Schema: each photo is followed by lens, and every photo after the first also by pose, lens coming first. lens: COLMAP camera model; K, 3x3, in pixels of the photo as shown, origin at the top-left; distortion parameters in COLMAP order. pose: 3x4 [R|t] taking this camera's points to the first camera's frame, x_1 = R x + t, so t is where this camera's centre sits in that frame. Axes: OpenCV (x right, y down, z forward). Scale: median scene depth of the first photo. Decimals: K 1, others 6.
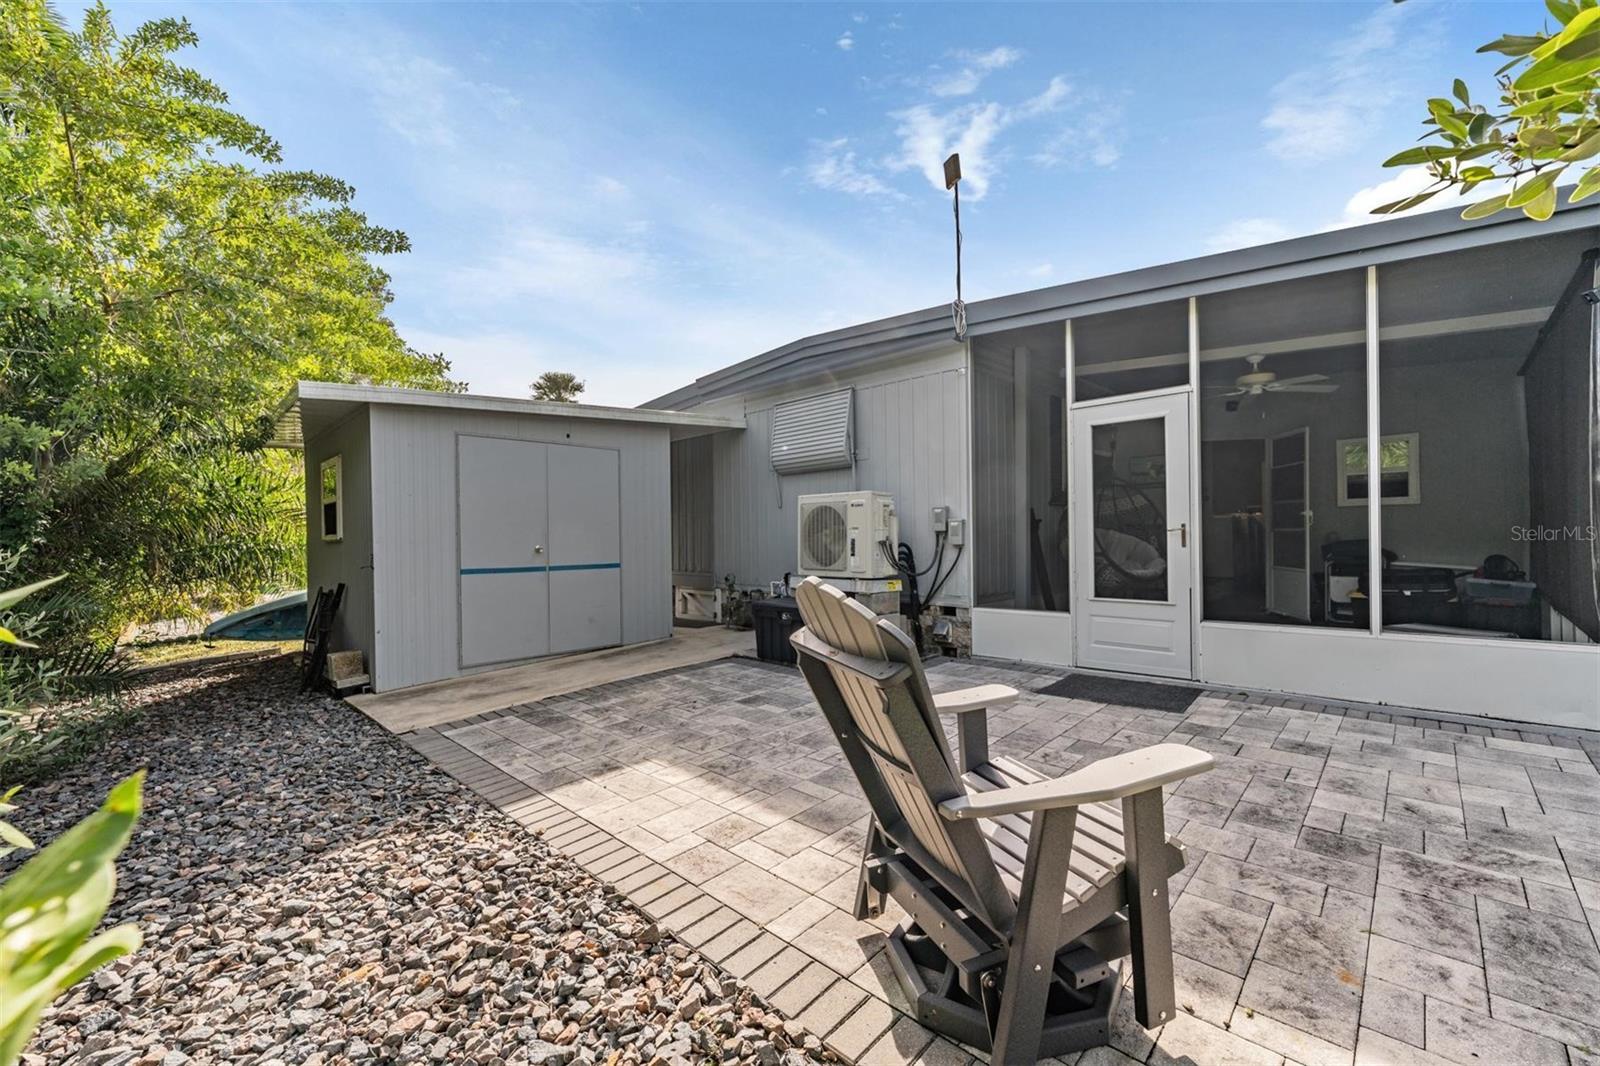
lens RADIAL K [[641.2, 0, 795.6], [0, 641.2, 531.7], [0, 0, 1]] dist [-0.000395, -0.000403]
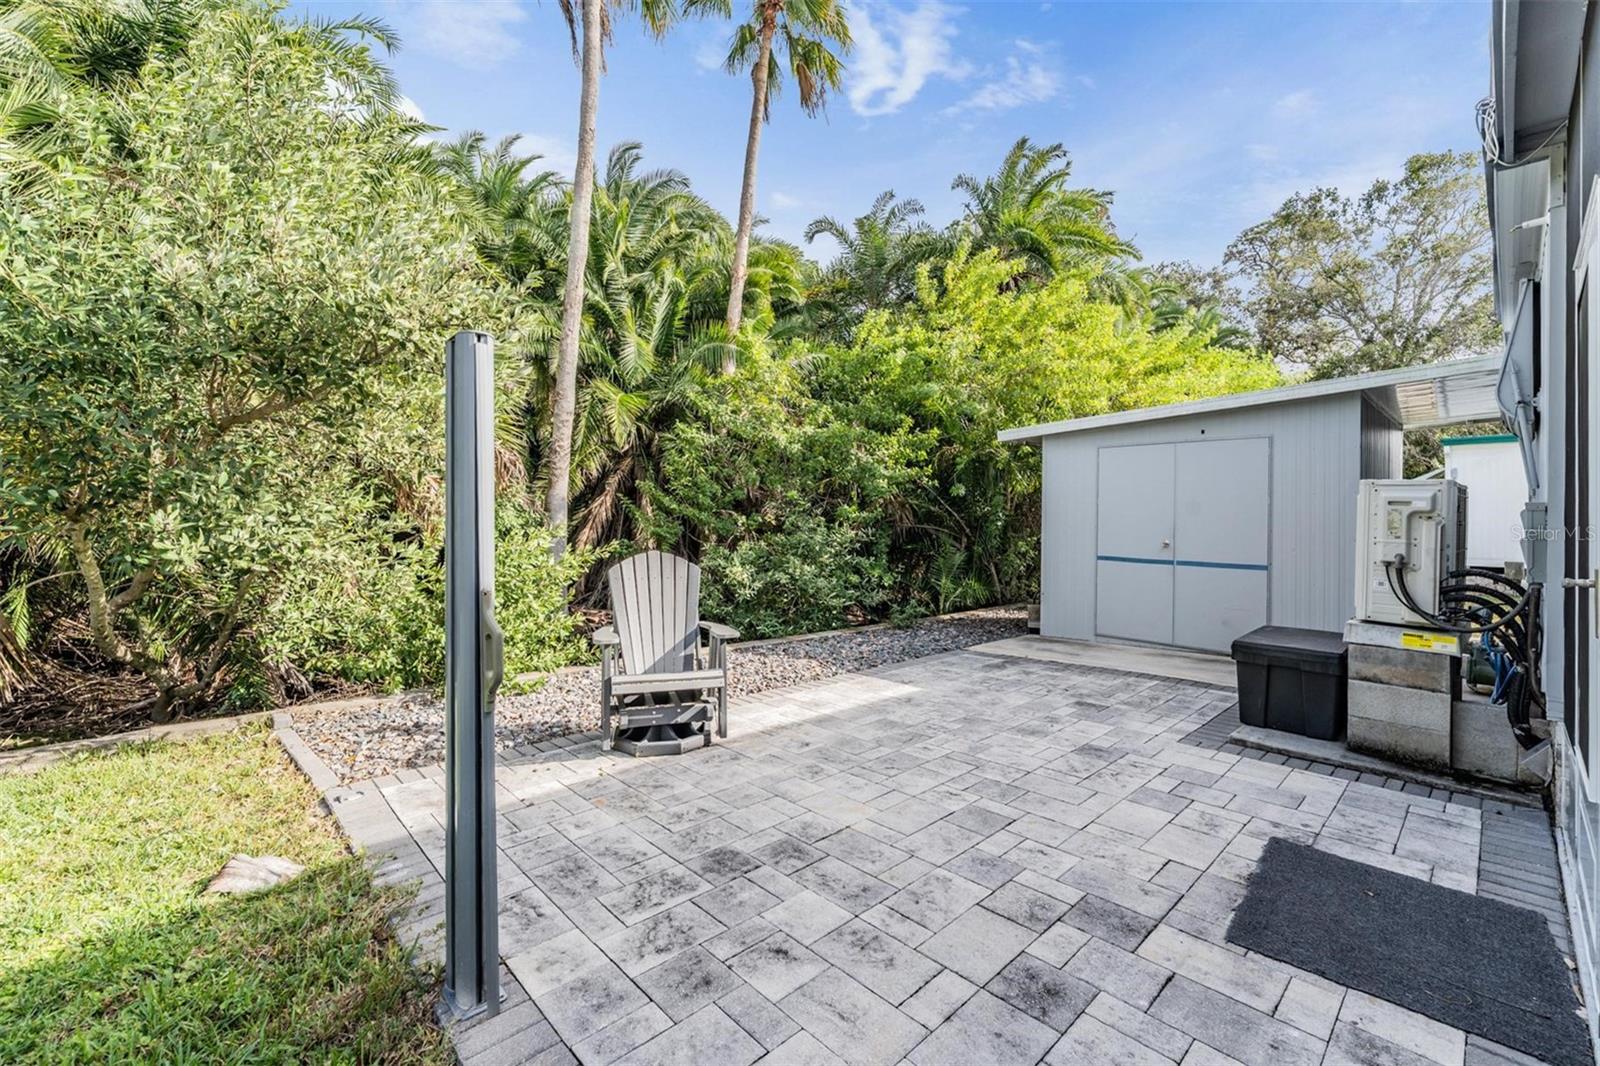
lens RADIAL K [[647.9, 0, 798.8], [0, 647.9, 529.8], [0, 0, 1]] dist [0.001448, 0.000033]
pose [[-0.038273, 0.035997, -0.998619, 1.114076], [-0.004685, 0.999333, 0.036203, -0.050840], [0.999256, 0.006064, -0.038079, 0.692457]]
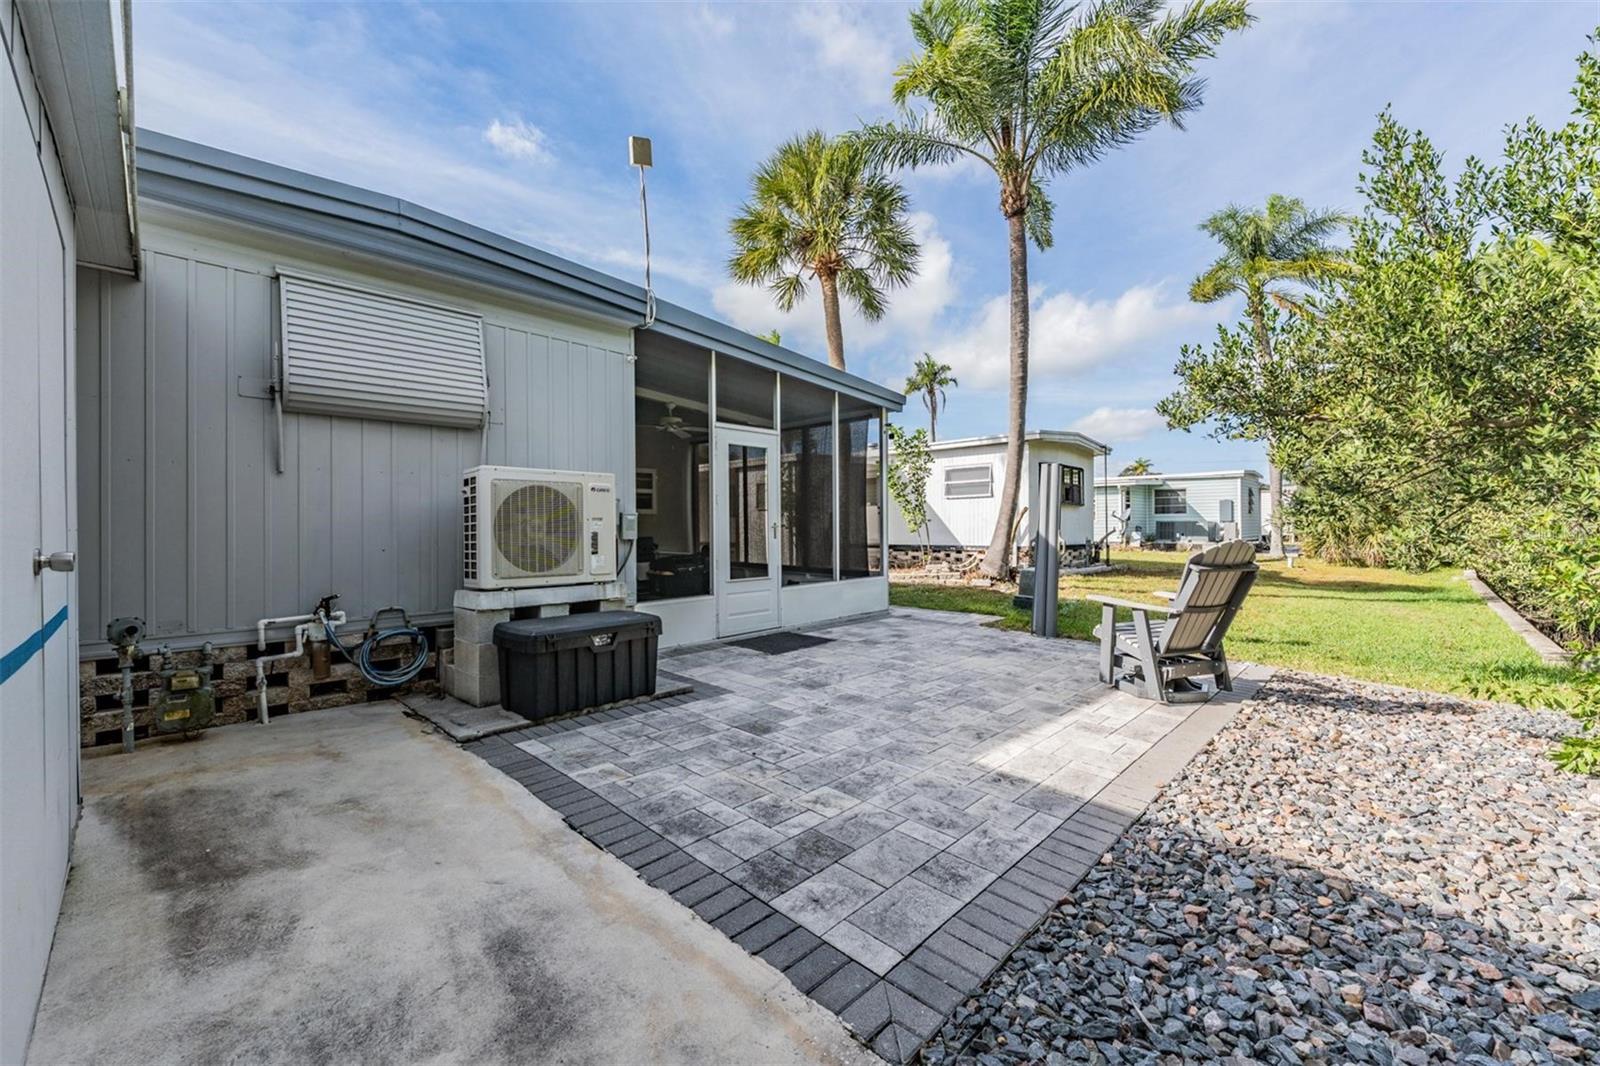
lens RADIAL K [[647.9, 0, 798.8], [0, 647.9, 529.8], [0, 0, 1]] dist [0.001448, 0.000033]
pose [[-0.010336, 0.014278, 0.999845, -1.047323], [-0.001535, 0.999897, -0.014295, 0.028201], [-0.999945, -0.001682, -0.010313, 1.127980]]
